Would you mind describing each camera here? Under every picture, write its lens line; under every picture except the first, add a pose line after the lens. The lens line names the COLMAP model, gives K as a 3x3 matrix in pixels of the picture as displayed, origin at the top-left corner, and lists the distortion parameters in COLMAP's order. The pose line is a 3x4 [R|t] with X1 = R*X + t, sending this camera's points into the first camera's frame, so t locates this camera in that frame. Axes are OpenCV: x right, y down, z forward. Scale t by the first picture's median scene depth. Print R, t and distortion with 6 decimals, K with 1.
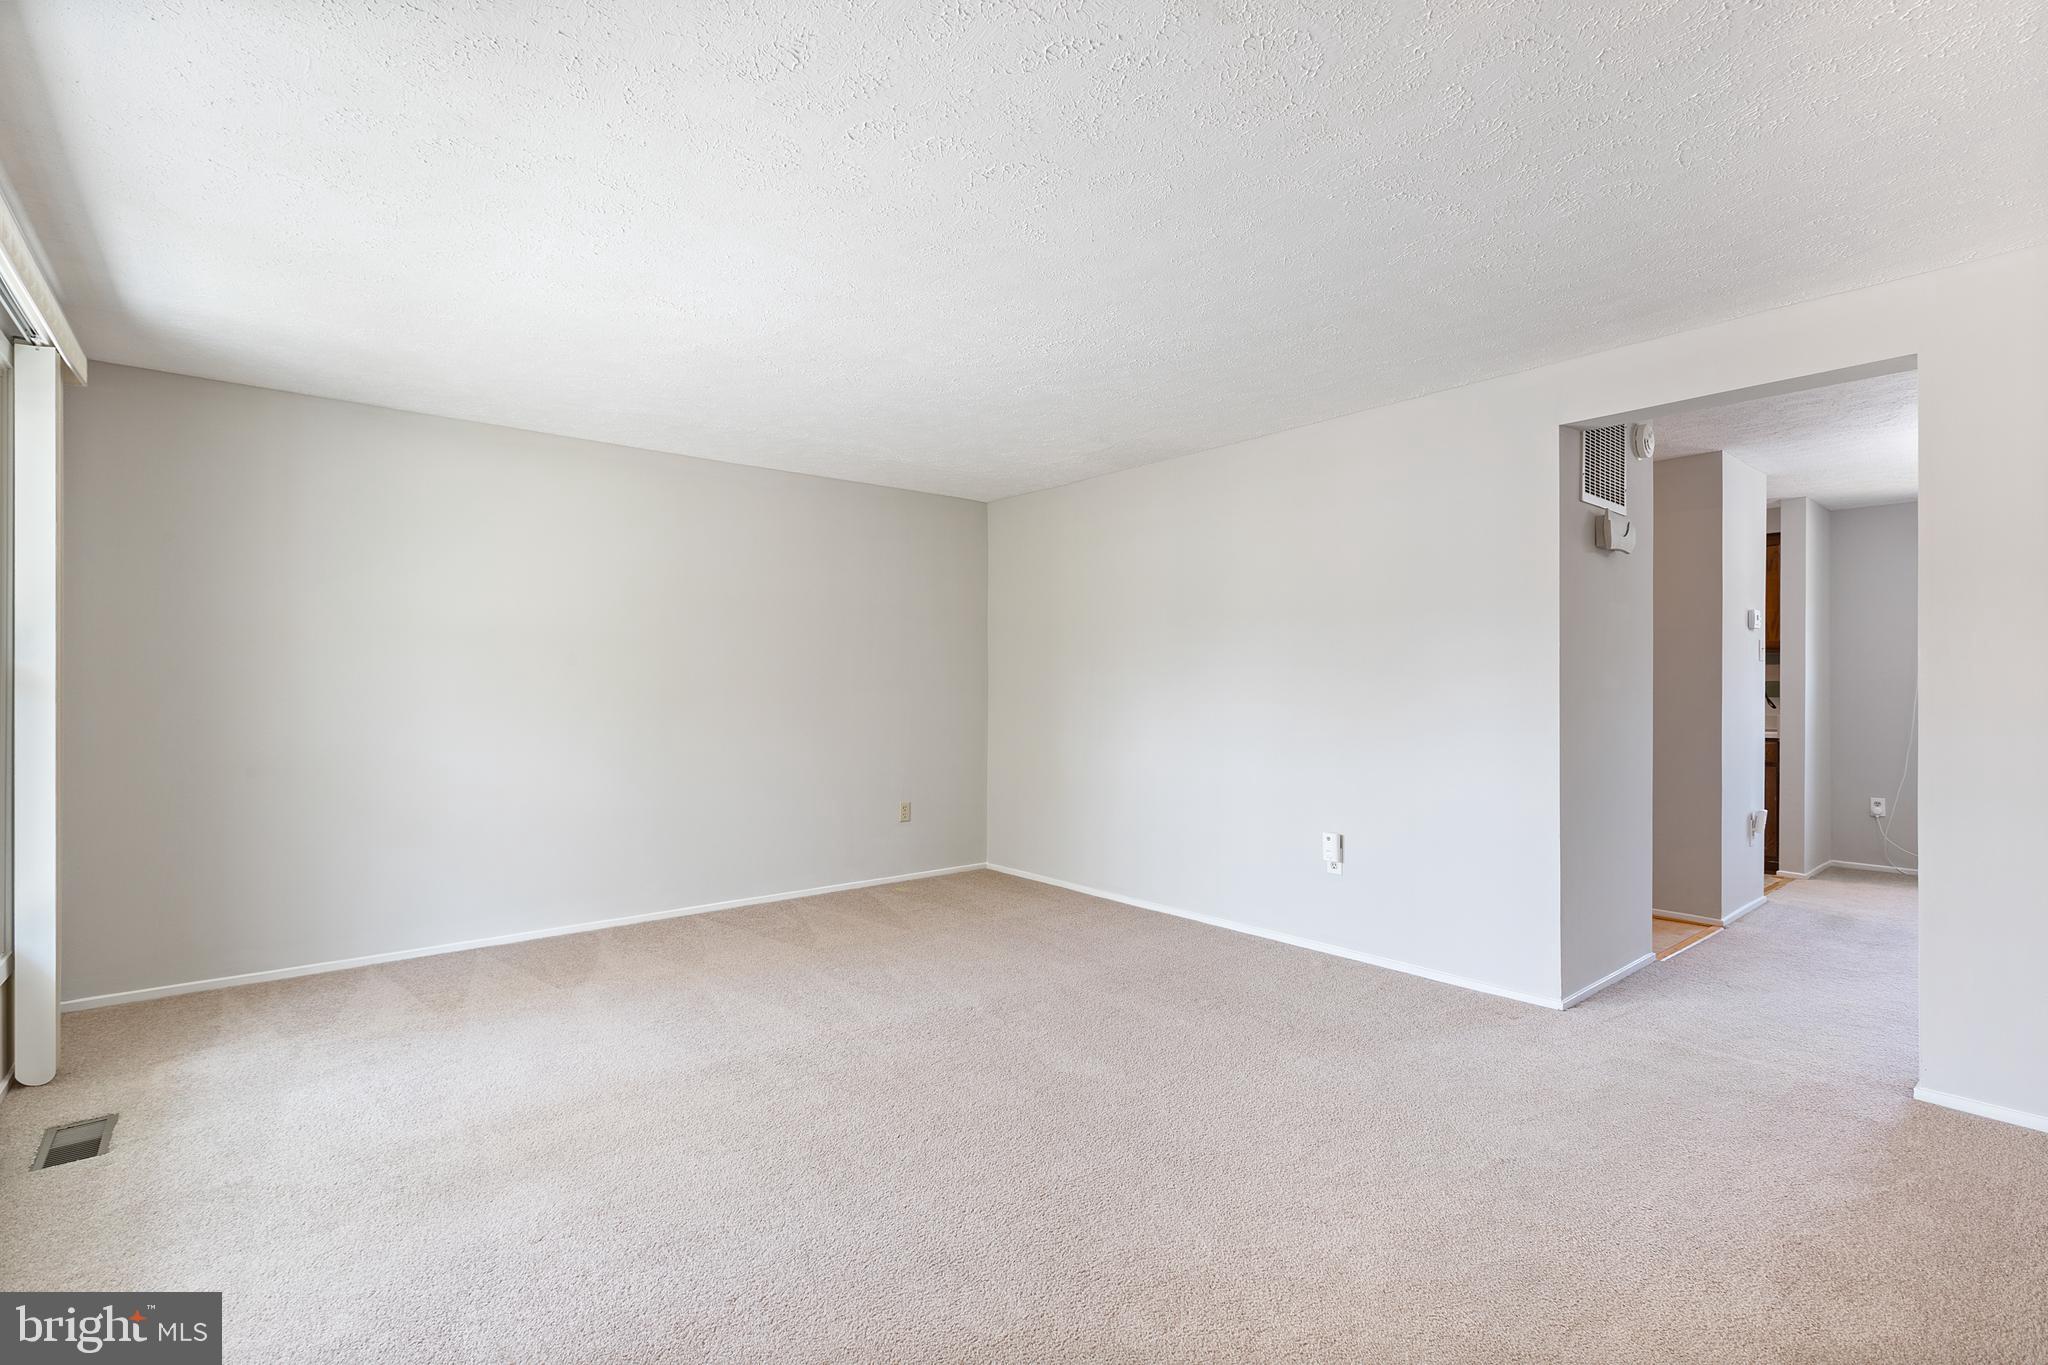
lens RADIAL K [[919.2, 0, 1021.0], [0, 919.2, 684.8], [0, 0, 1]] dist [0.001457, -0.000827]
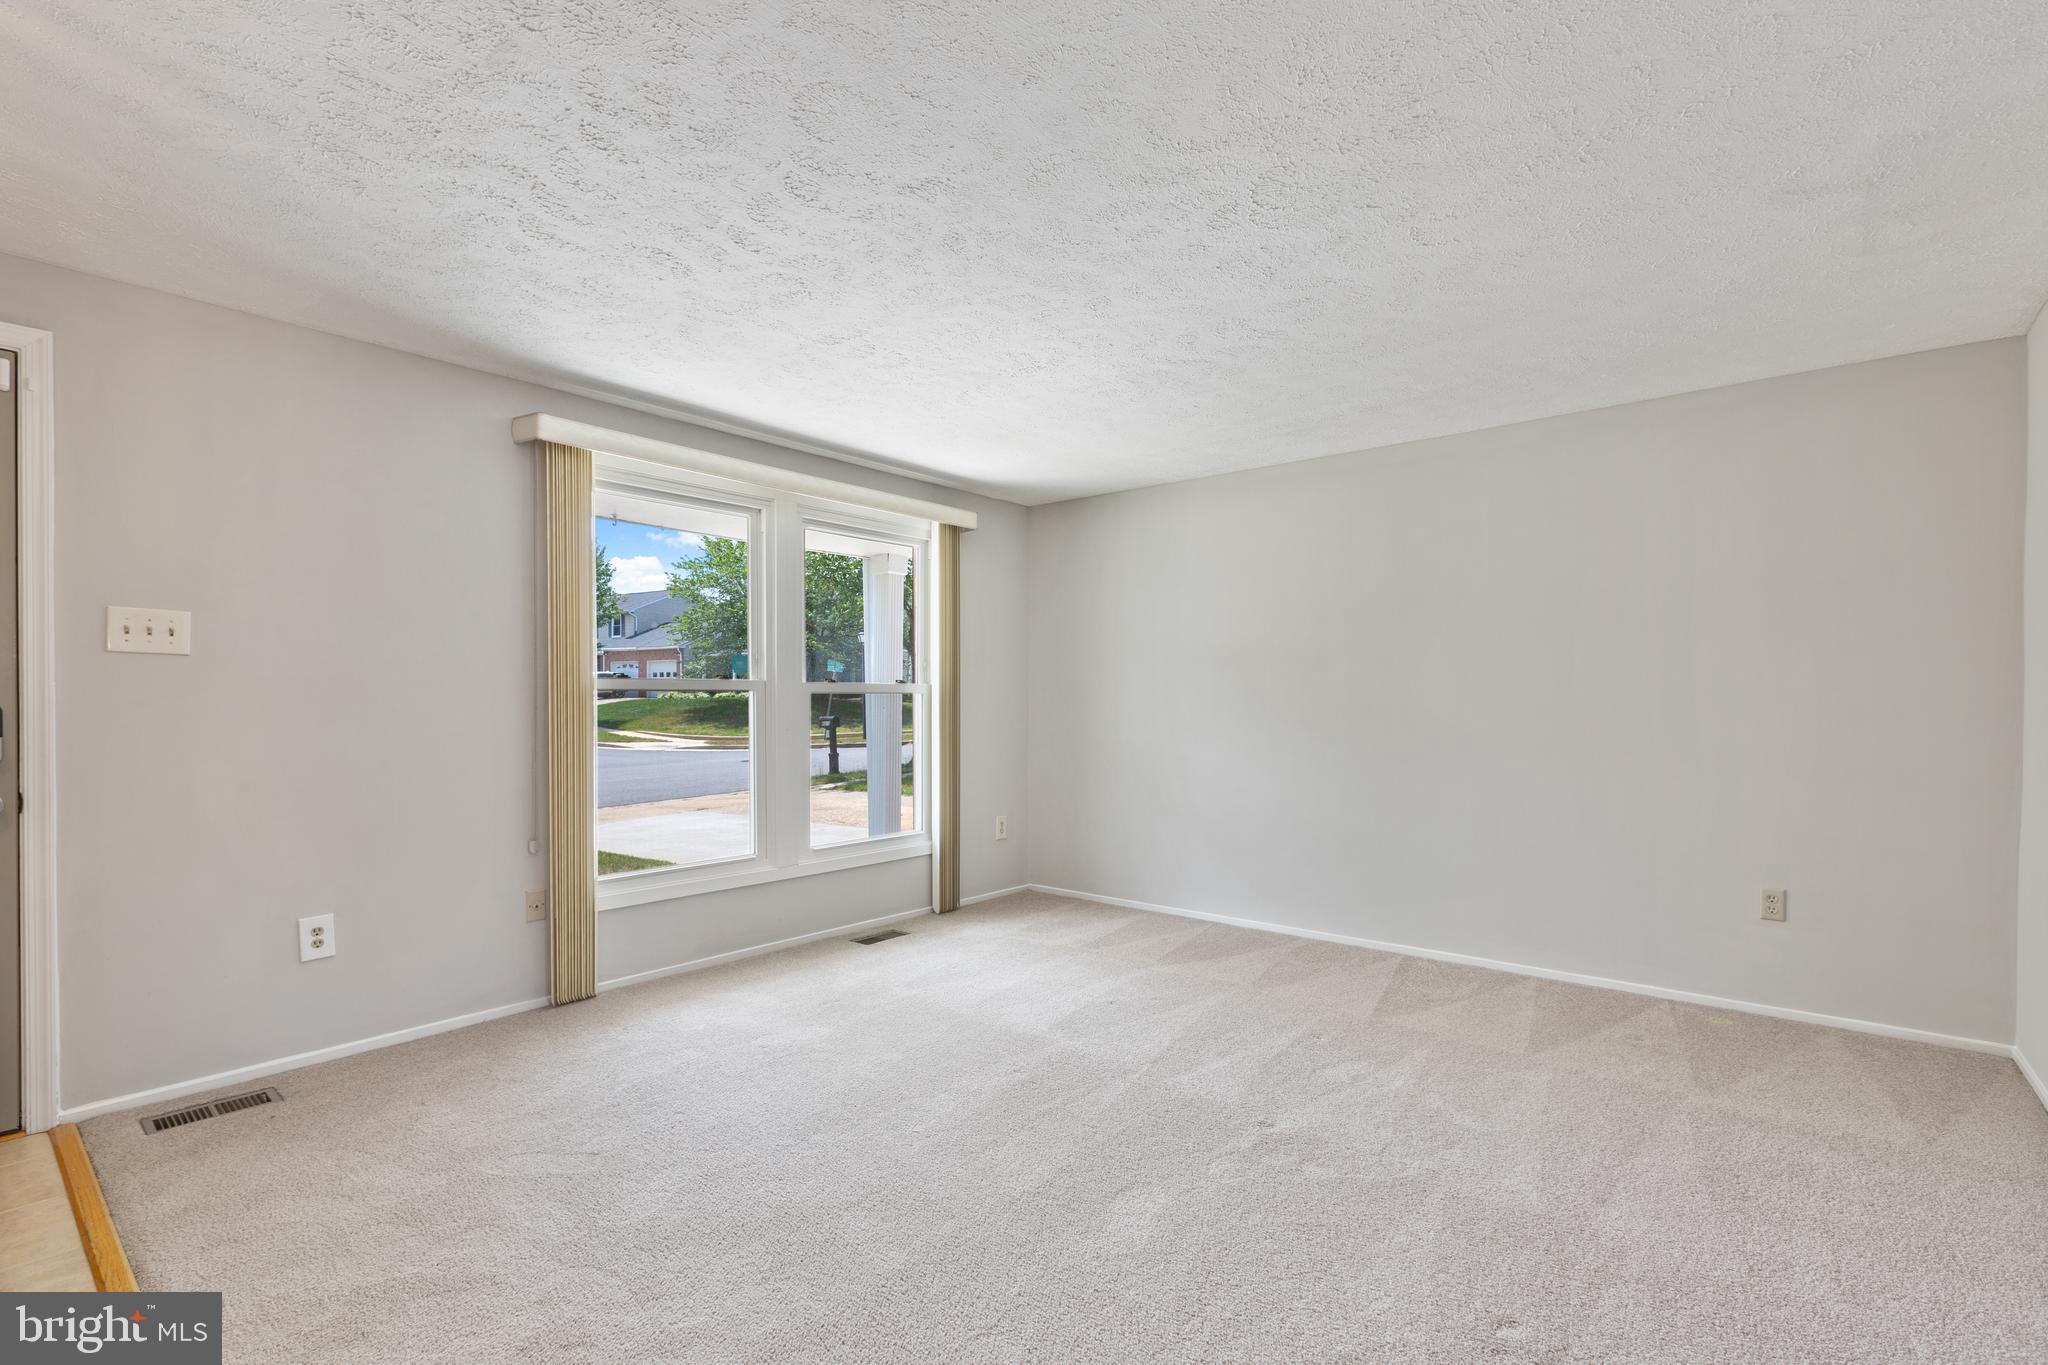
lens RADIAL K [[911.0, 0, 1017.8], [0, 911.0, 691.9], [0, 0, 1]] dist [-0.000508, -0.000126]
pose [[0.177991, -0.015530, -0.983910, 0.581815], [0.002485, 0.999879, -0.015332, 0.006083], [0.984029, 0.000284, 0.178008, 0.593957]]
